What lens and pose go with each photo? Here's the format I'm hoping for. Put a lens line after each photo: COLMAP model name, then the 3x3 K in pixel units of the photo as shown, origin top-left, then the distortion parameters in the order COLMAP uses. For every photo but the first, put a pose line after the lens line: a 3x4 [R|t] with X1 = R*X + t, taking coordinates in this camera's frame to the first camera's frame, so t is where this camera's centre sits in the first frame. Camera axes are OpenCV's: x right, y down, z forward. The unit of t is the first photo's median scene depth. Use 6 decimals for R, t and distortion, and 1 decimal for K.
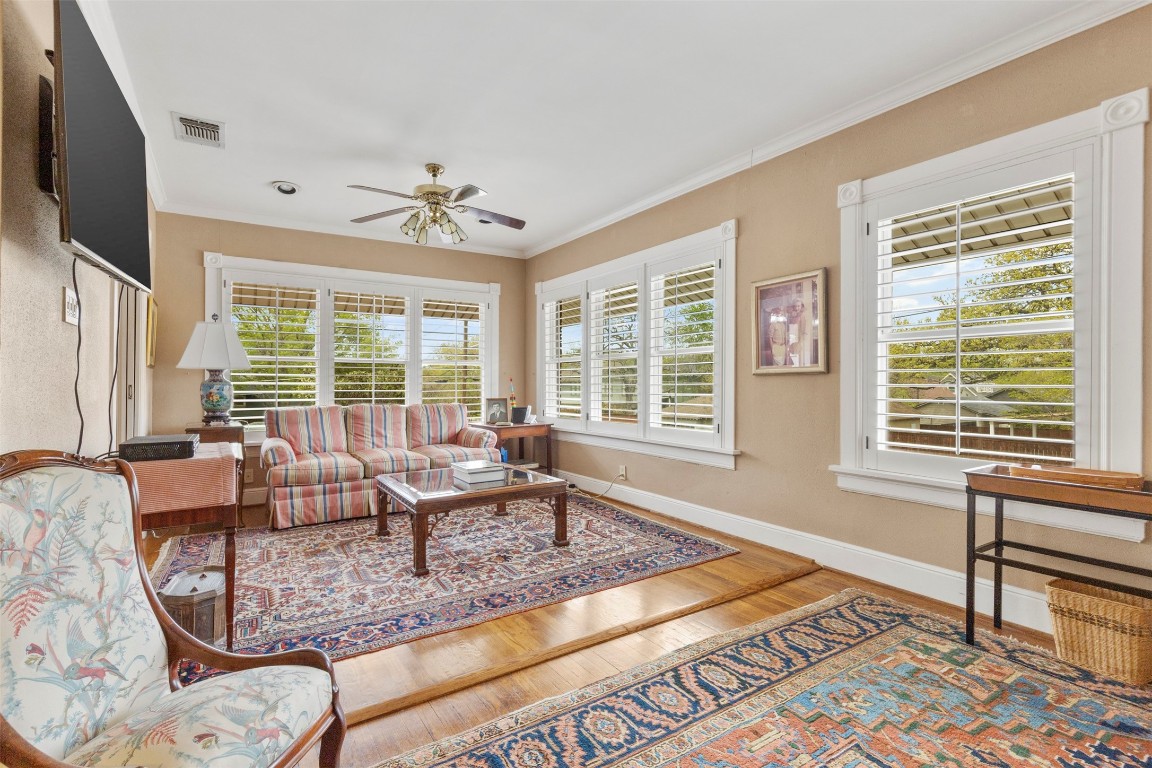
lens RADIAL K [[530.9, 0, 556.9], [0, 530.9, 385.1], [0, 0, 1]] dist [0.020046, 0.000215]
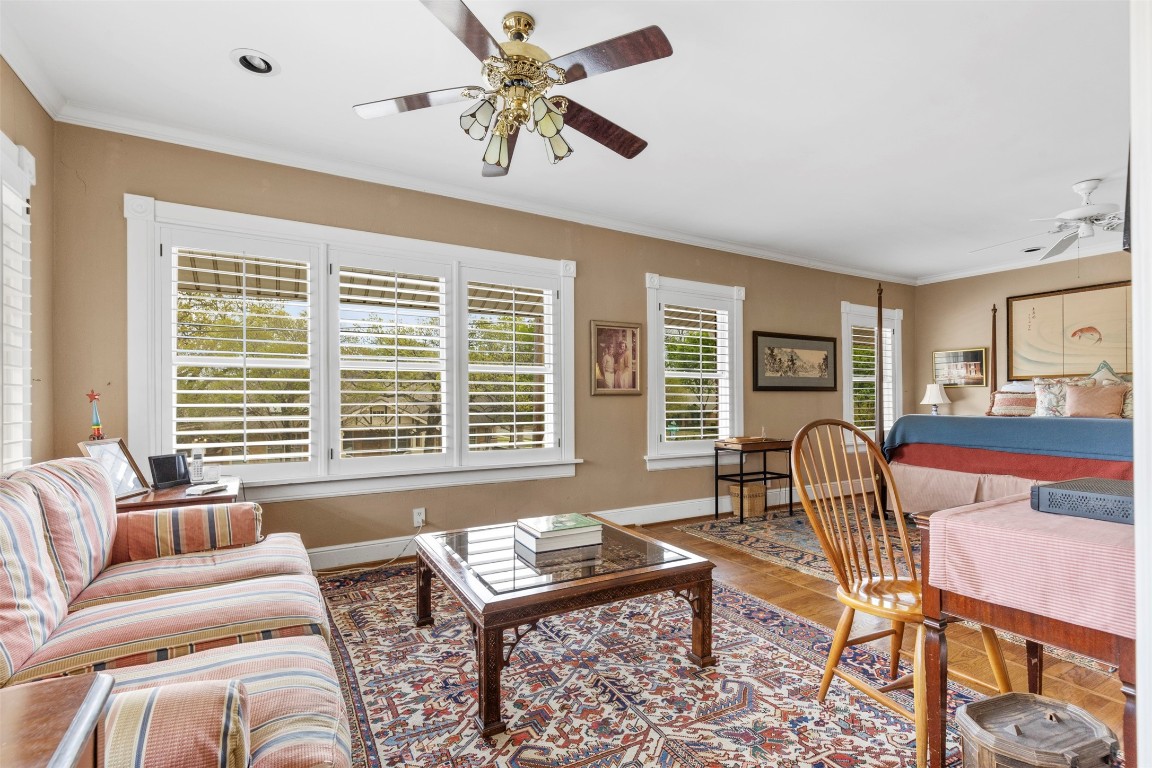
lens RADIAL K [[528.9, 0, 574.8], [0, 528.9, 402.7], [0, 0, 1]] dist [0.006876, 0.000571]
pose [[0.042313, -0.003459, 0.999098, -1.087284], [0.004164, 0.999986, 0.003286, -0.007645], [-0.999096, 0.004021, 0.042327, 1.252835]]
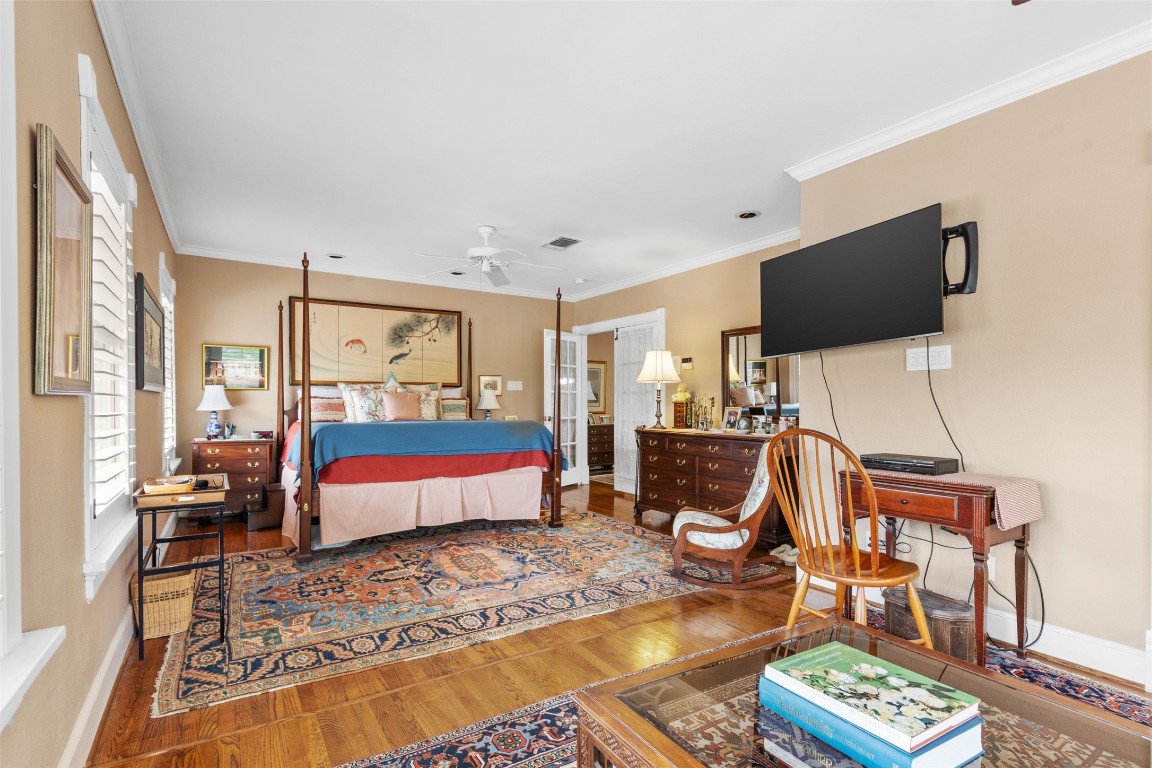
lens RADIAL K [[564.1, 0, 581.1], [0, 564.1, 396.0], [0, 0, 1]] dist [0.013538, -0.000059]
pose [[-0.999867, -0.003572, -0.015888, 0.028397], [-0.003419, 0.999947, -0.009662, -0.019537], [0.015922, -0.009606, -0.999827, 1.760672]]
